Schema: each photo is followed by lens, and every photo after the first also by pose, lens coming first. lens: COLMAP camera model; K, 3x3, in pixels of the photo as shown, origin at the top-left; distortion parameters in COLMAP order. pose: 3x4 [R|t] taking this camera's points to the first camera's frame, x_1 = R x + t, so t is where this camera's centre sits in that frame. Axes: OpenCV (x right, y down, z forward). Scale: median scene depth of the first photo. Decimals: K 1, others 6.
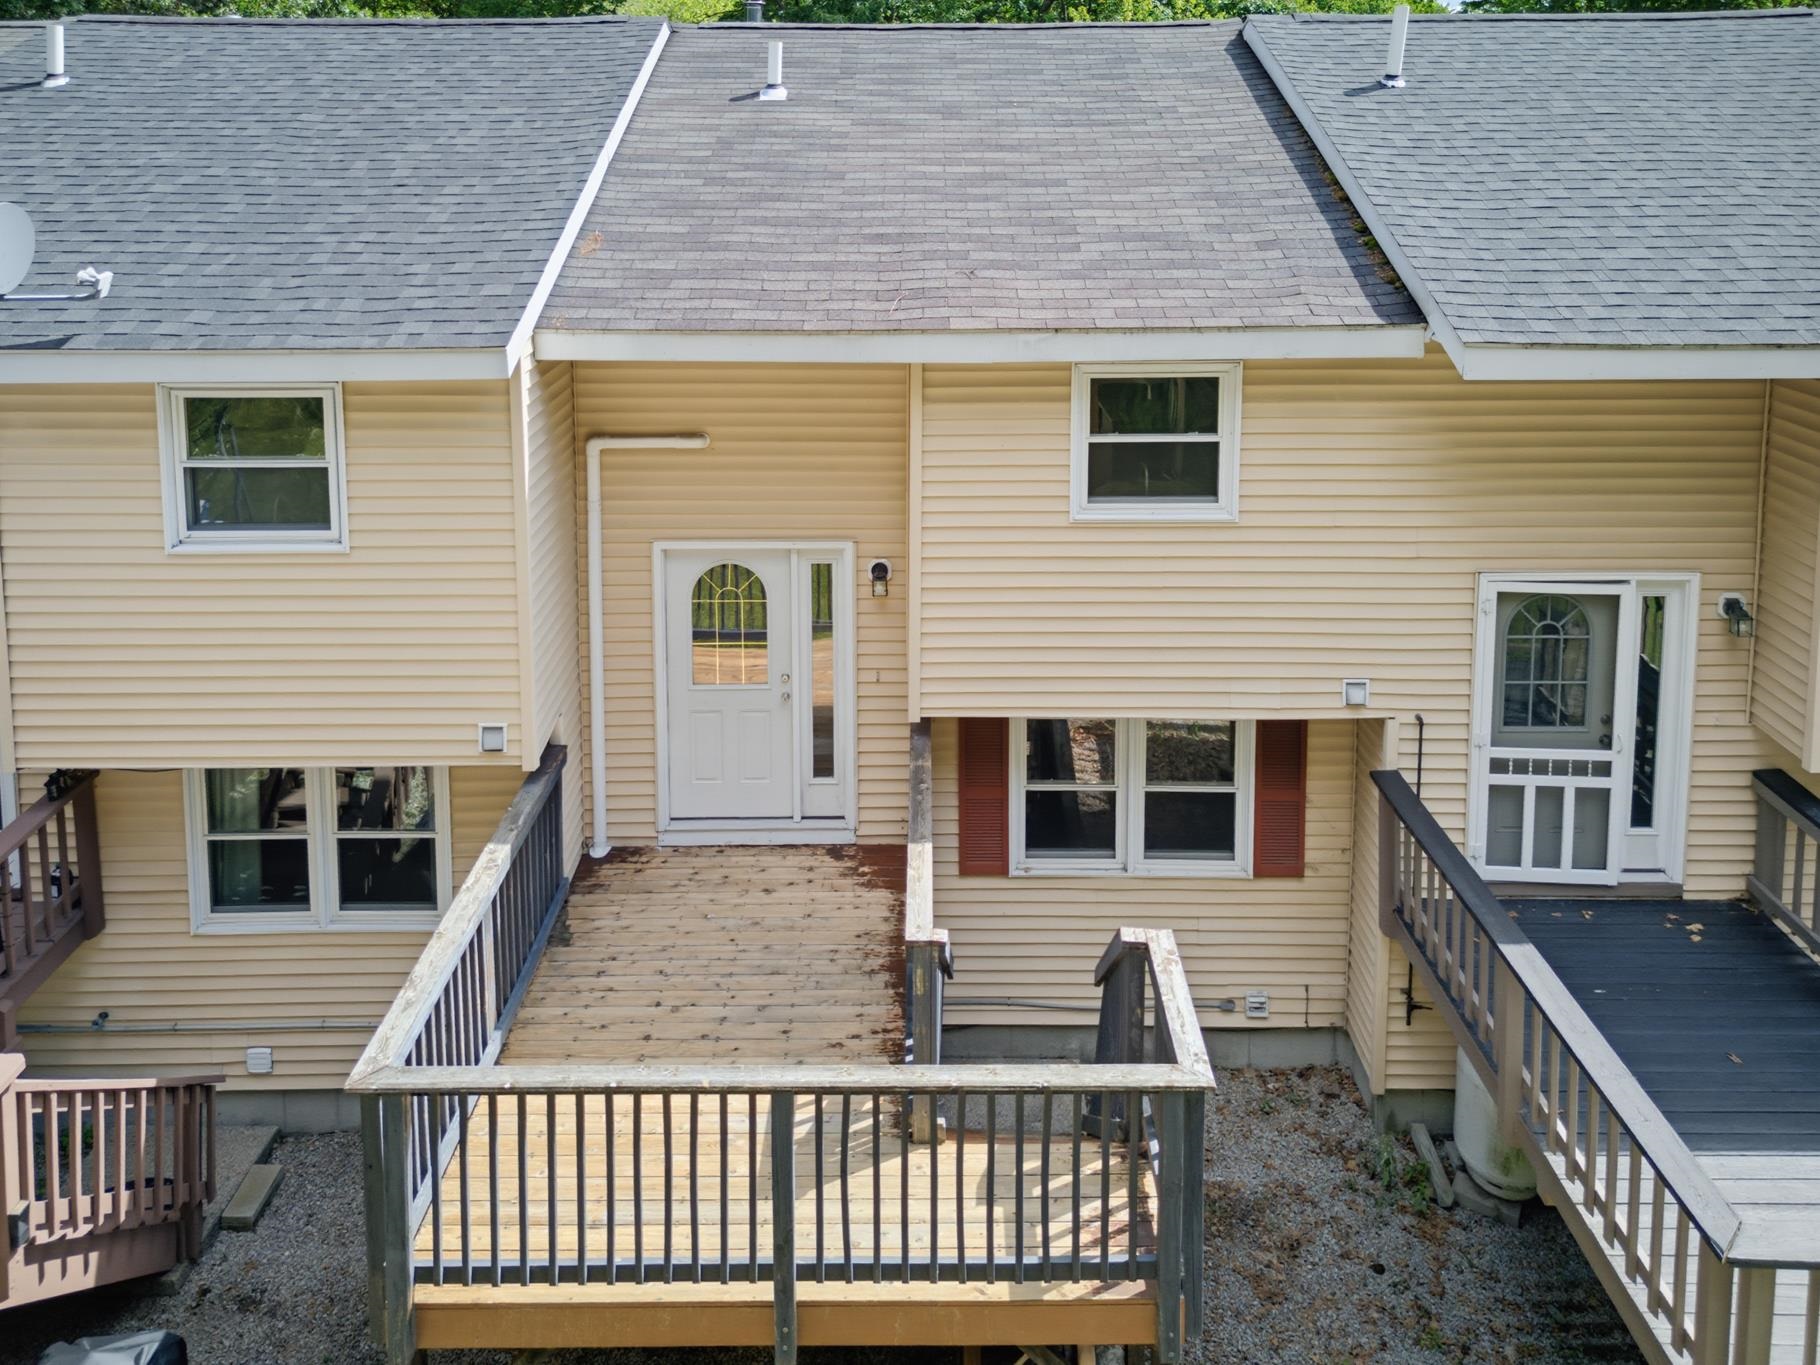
lens RADIAL K [[1250.5, 0, 911.7], [0, 1250.5, 687.7], [0, 0, 1]] dist [0.058028, -0.041053]
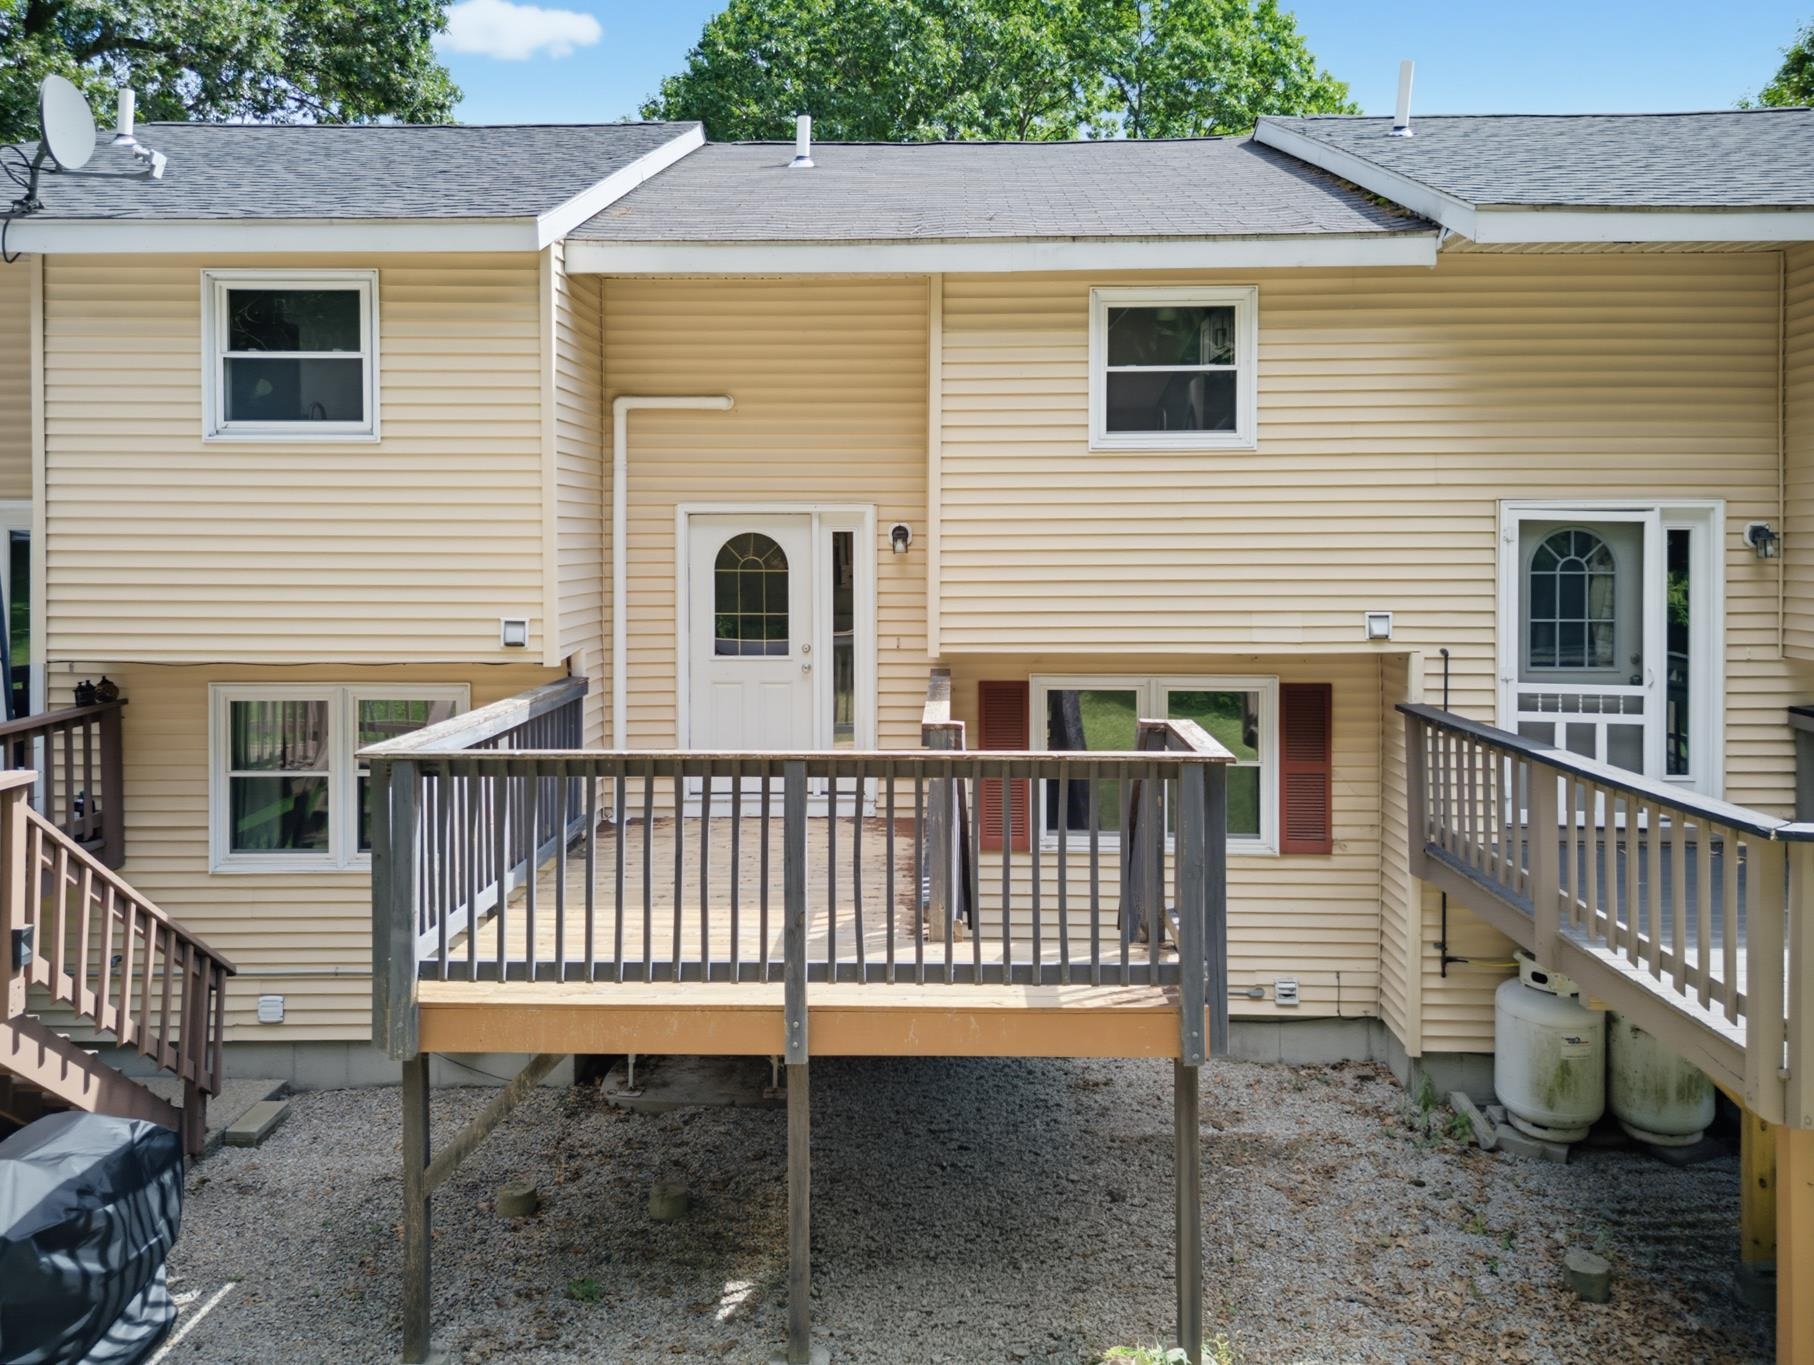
lens RADIAL K [[1247.0, 0, 907.0], [0, 1247.0, 682.5], [0, 0, 1]] dist [0.063621, -0.053574]
pose [[0.999761, 0.001561, -0.021794, 0.002578], [-0.003431, 0.996286, -0.086032, 0.138942], [0.021579, 0.086087, 0.996054, 0.008939]]
